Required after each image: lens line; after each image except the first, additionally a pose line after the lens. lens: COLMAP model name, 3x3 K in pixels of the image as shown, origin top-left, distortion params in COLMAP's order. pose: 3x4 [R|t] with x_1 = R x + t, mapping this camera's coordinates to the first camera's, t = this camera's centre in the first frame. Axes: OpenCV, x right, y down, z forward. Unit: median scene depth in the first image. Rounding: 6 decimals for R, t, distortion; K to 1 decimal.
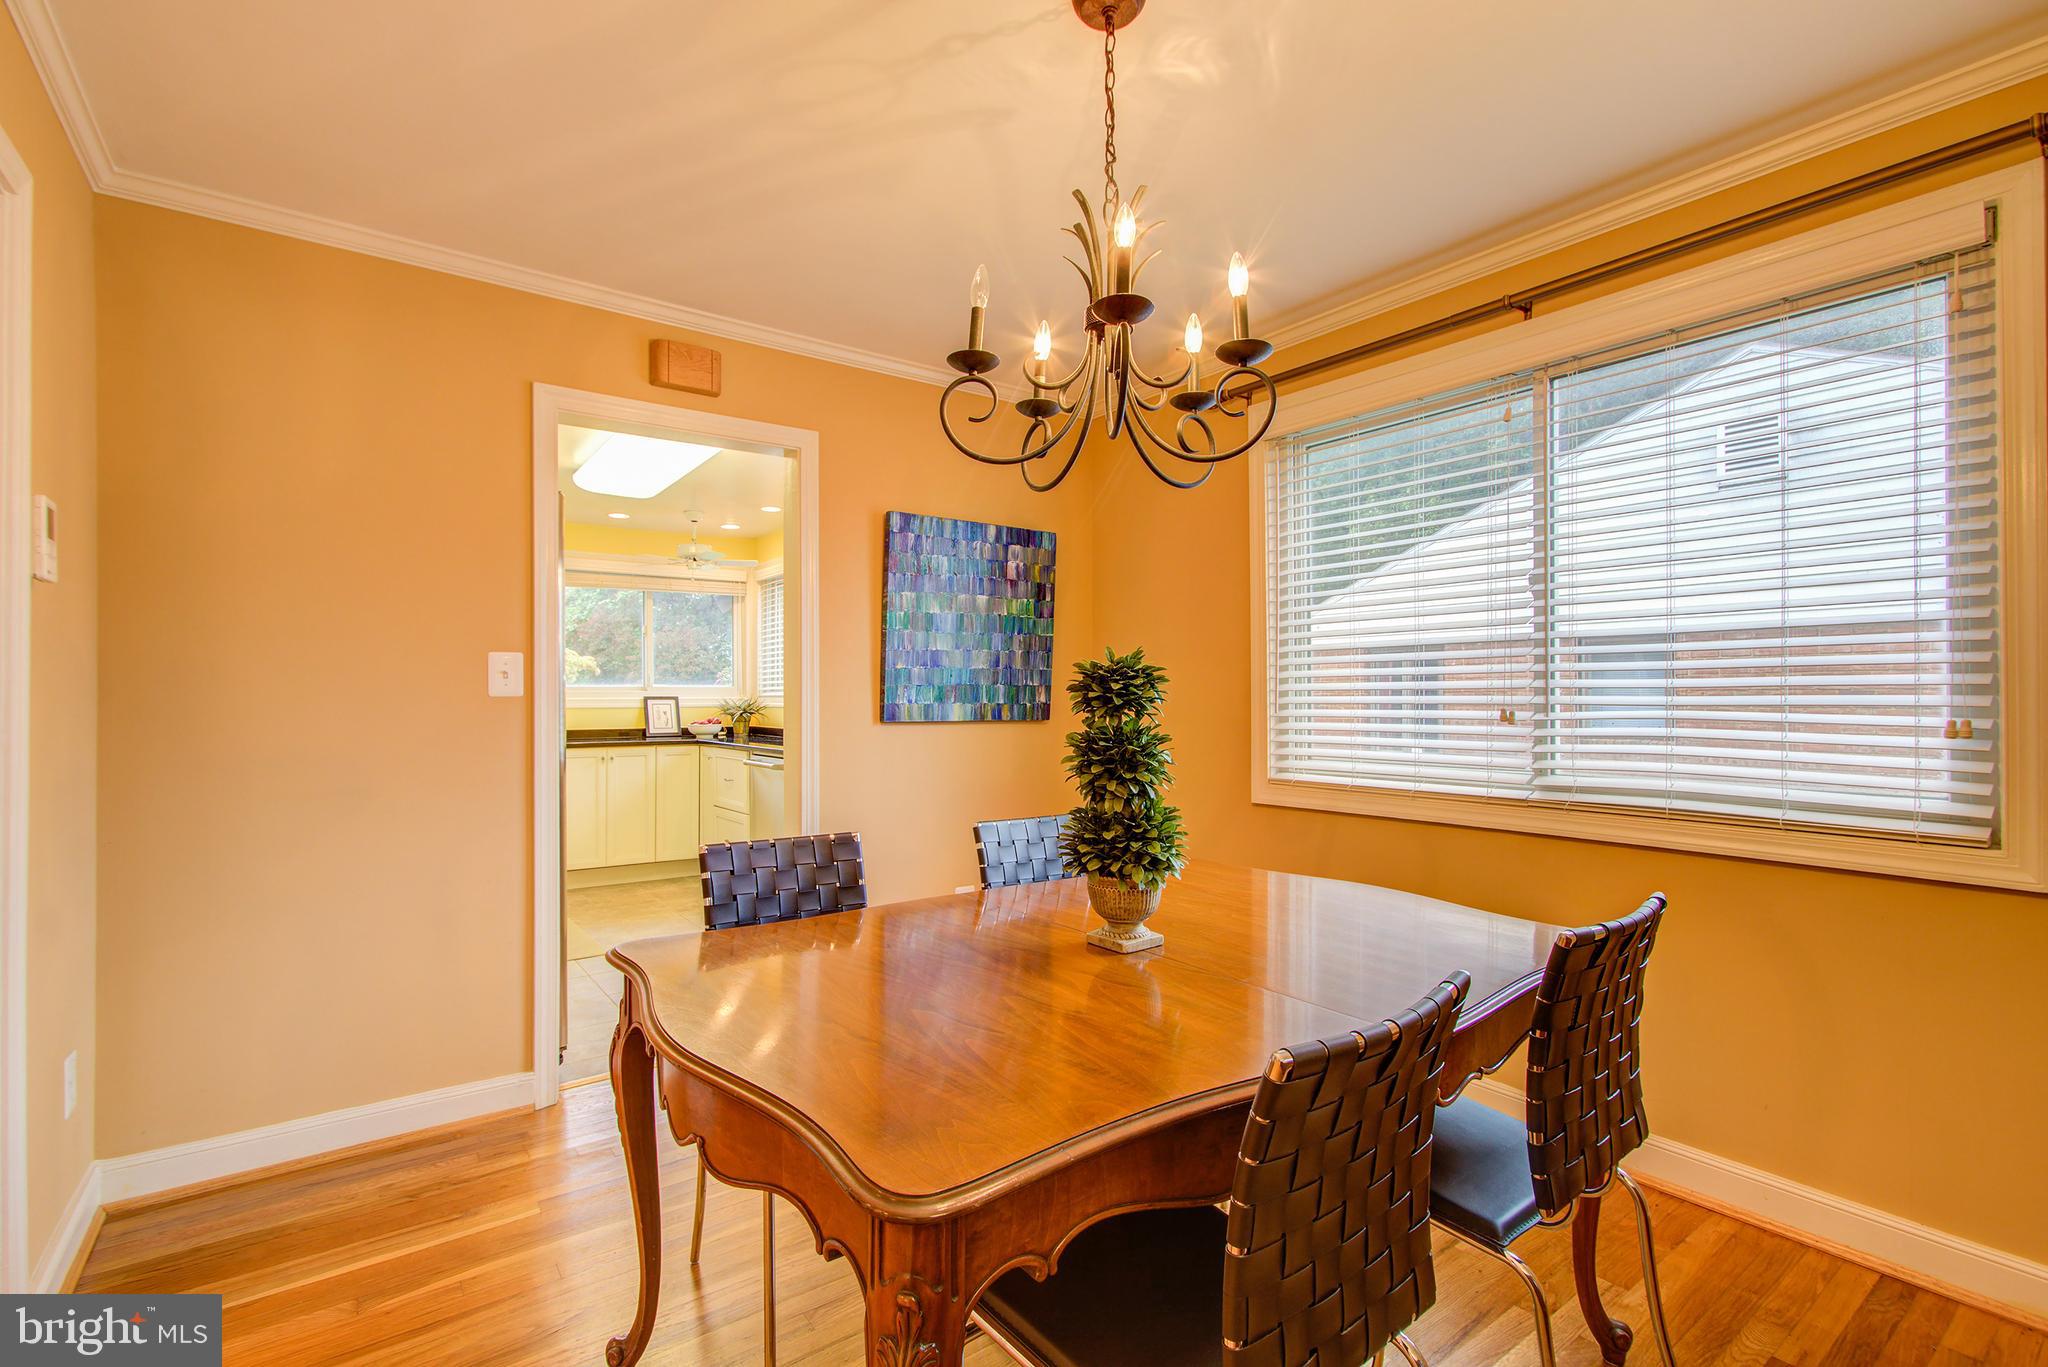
lens RADIAL K [[929.3, 0, 1018.6], [0, 929.3, 683.2], [0, 0, 1]] dist [-0.002395, 0.005505]
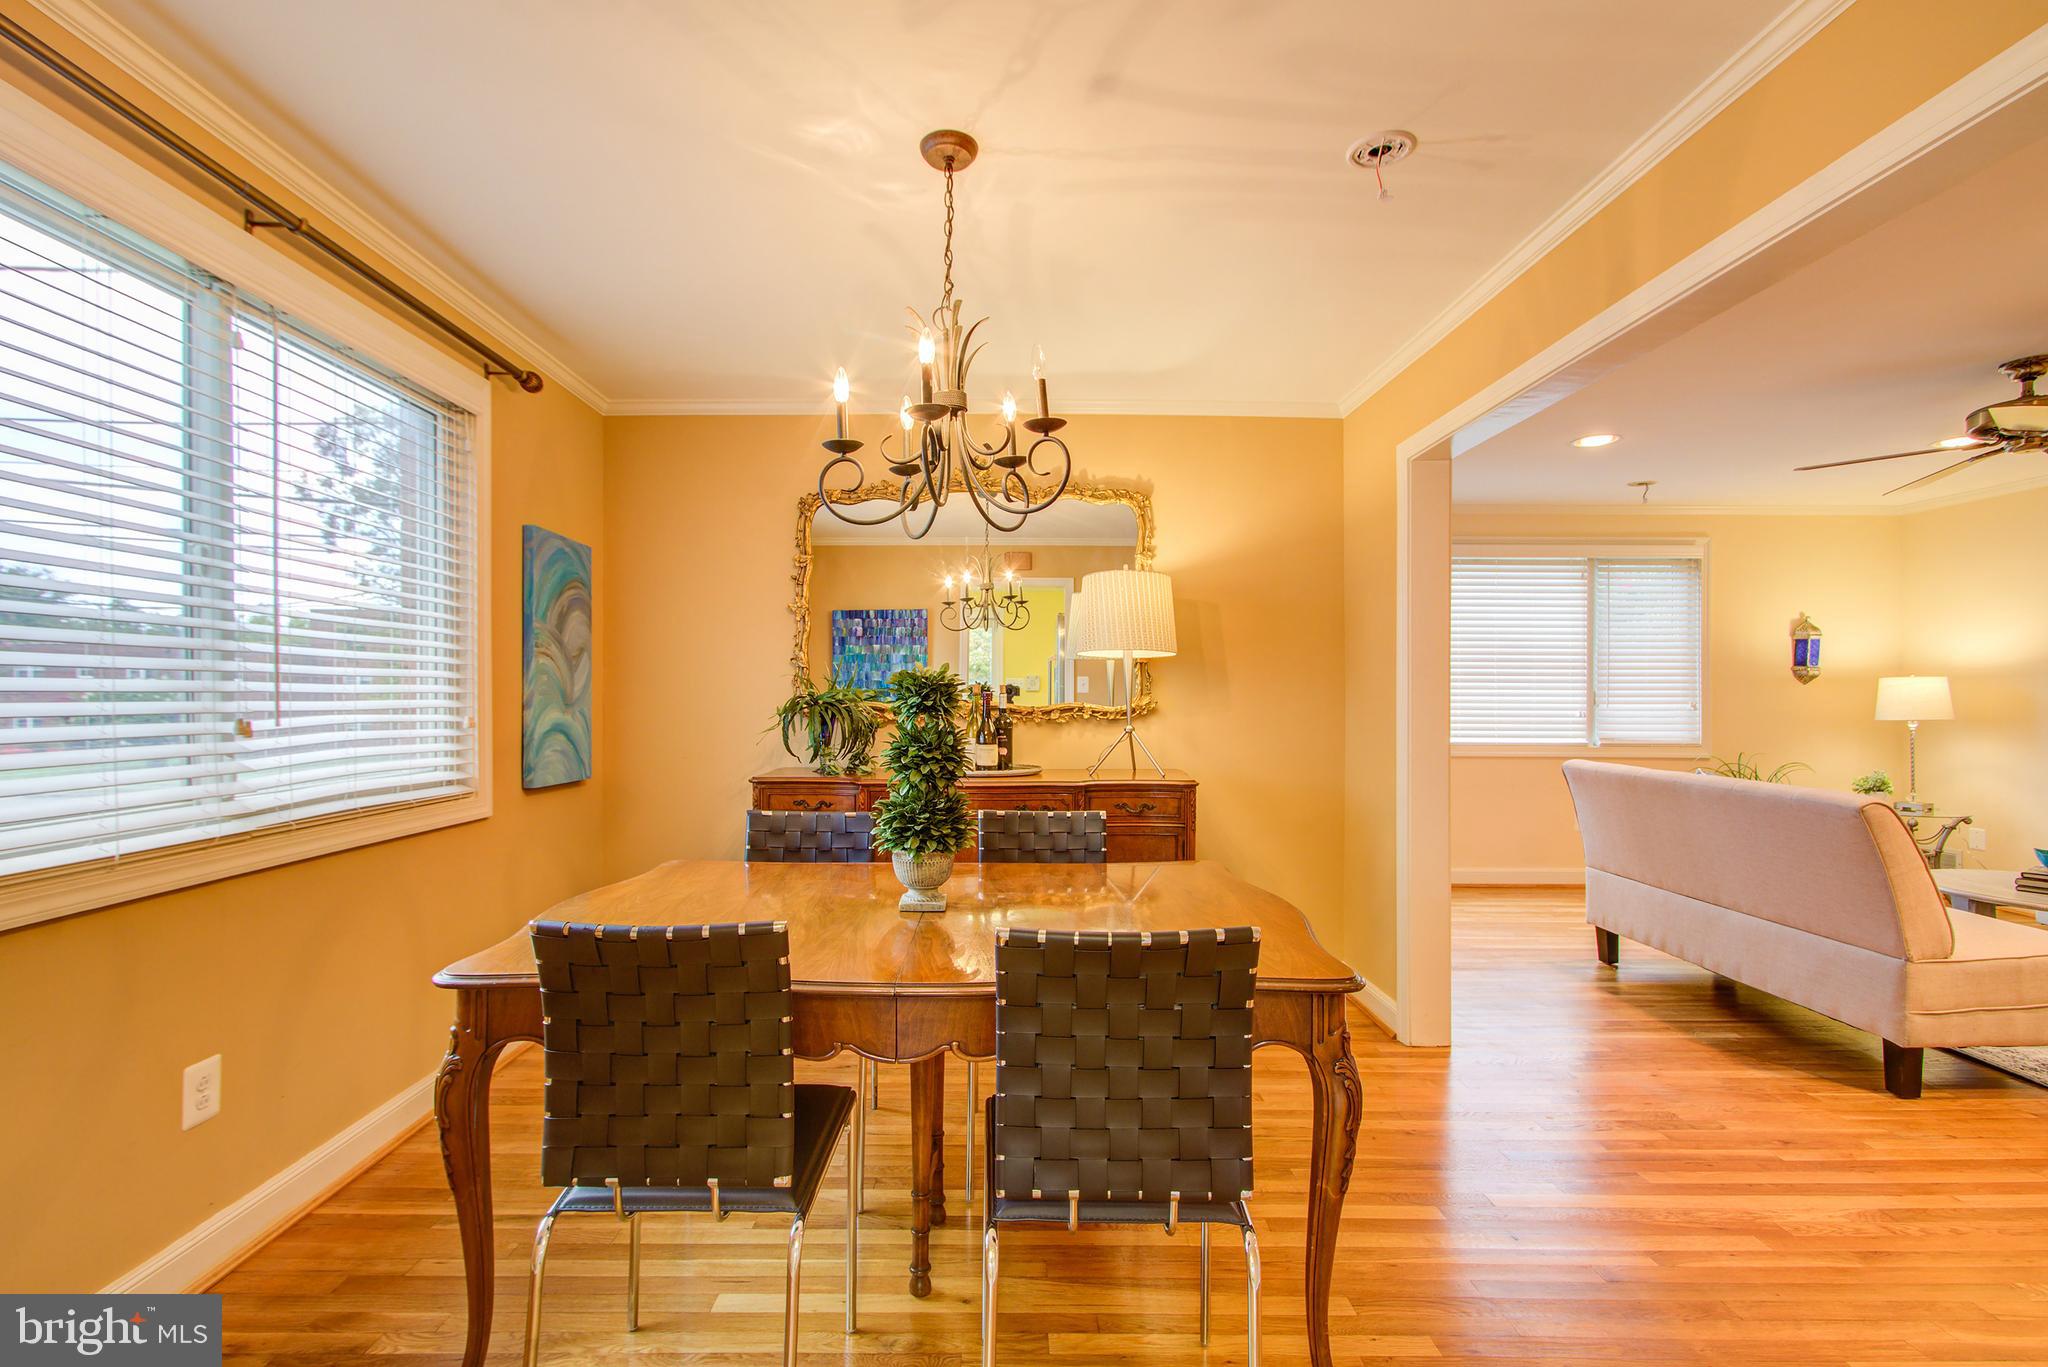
lens RADIAL K [[929.3, 0, 1002.9], [0, 929.3, 691.0], [0, 0, 1]] dist [-0.002395, 0.005505]
pose [[-0.802454, 0.006552, 0.596677, -0.462296], [-0.006338, 0.999790, -0.019503, 0.017149], [-0.596680, -0.019432, -0.802244, 1.297458]]
